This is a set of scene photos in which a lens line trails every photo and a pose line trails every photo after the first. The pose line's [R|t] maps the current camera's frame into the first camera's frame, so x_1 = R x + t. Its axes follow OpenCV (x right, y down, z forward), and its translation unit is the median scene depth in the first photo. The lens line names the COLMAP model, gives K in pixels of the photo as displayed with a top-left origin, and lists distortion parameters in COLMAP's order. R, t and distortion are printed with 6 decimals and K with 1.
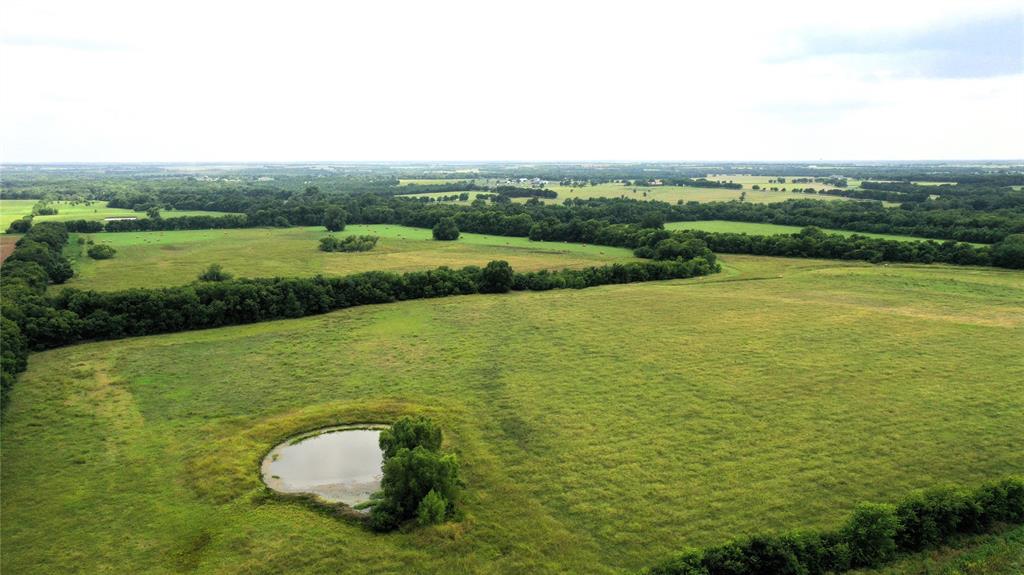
lens RADIAL K [[816.5, 0, 511.6], [0, 816.5, 290.3], [0, 0, 1]] dist [0.013986, 0.005535]
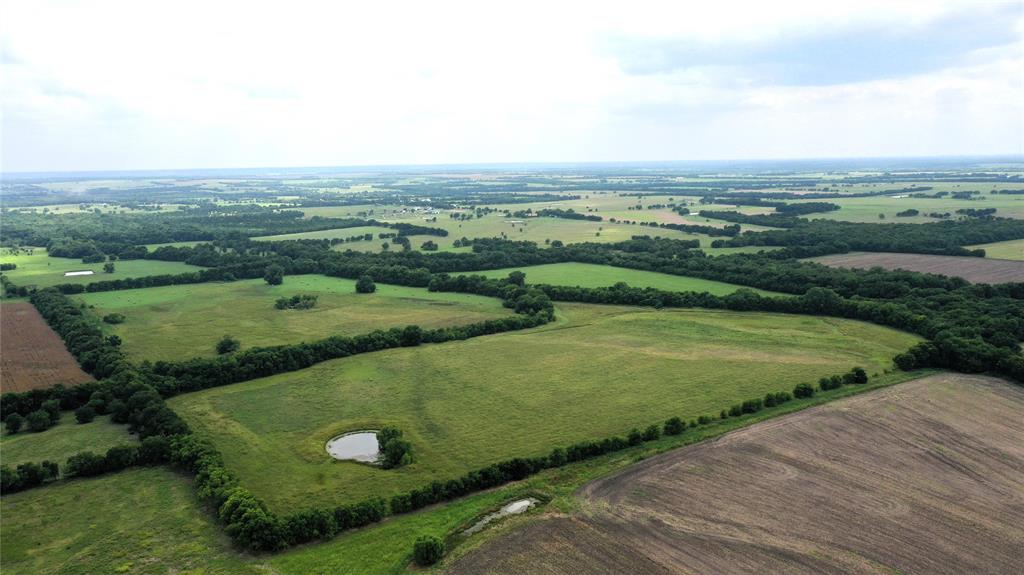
lens RADIAL K [[816.5, 0, 514.1], [0, 816.5, 287.7], [0, 0, 1]] dist [0.013986, 0.005535]
pose [[0.990639, -0.033570, 0.132319, -0.019440], [0.034162, 0.999414, -0.002207, -0.068354], [-0.132168, 0.006707, 0.991205, -0.420053]]
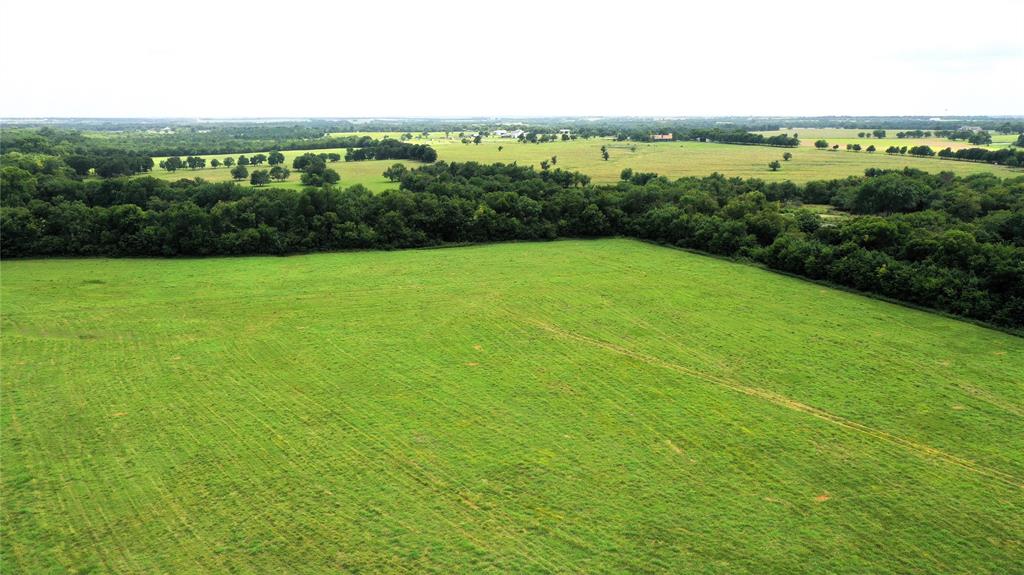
lens RADIAL K [[816.5, 0, 511.7], [0, 816.5, 289.9], [0, 0, 1]] dist [0.013986, 0.005535]
pose [[0.992727, 0.026650, -0.117397, 0.375272], [-0.020596, 0.998410, 0.052478, -0.123166], [0.118608, -0.049679, 0.991698, 0.990530]]
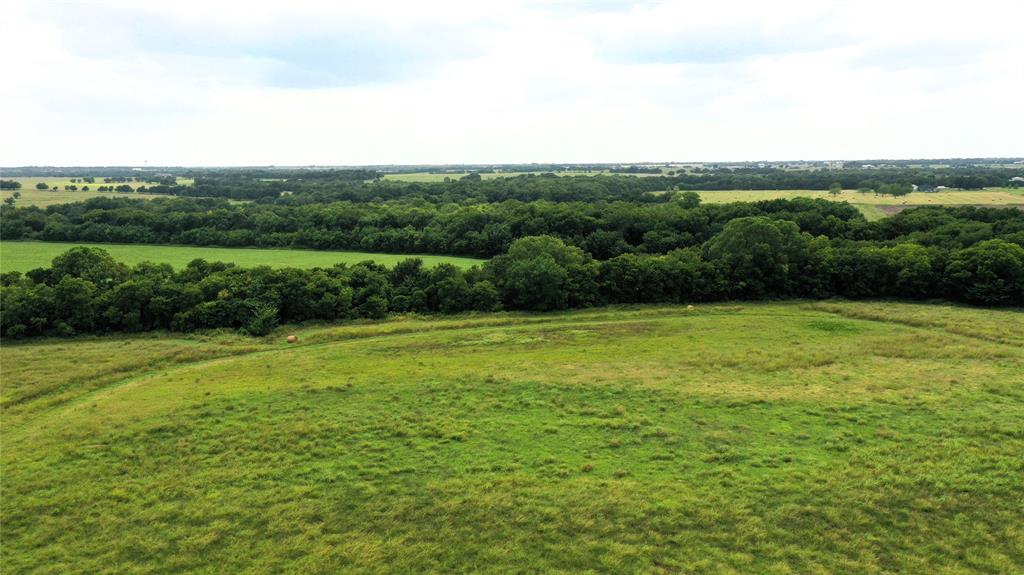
lens RADIAL K [[816.5, 0, 518.1], [0, 816.5, 286.7], [0, 0, 1]] dist [0.013986, 0.005535]
pose [[0.713450, -0.105025, 0.692791, 0.236521], [0.114375, 0.992898, 0.032734, -0.047622], [-0.691309, 0.055884, 0.720395, 0.566333]]
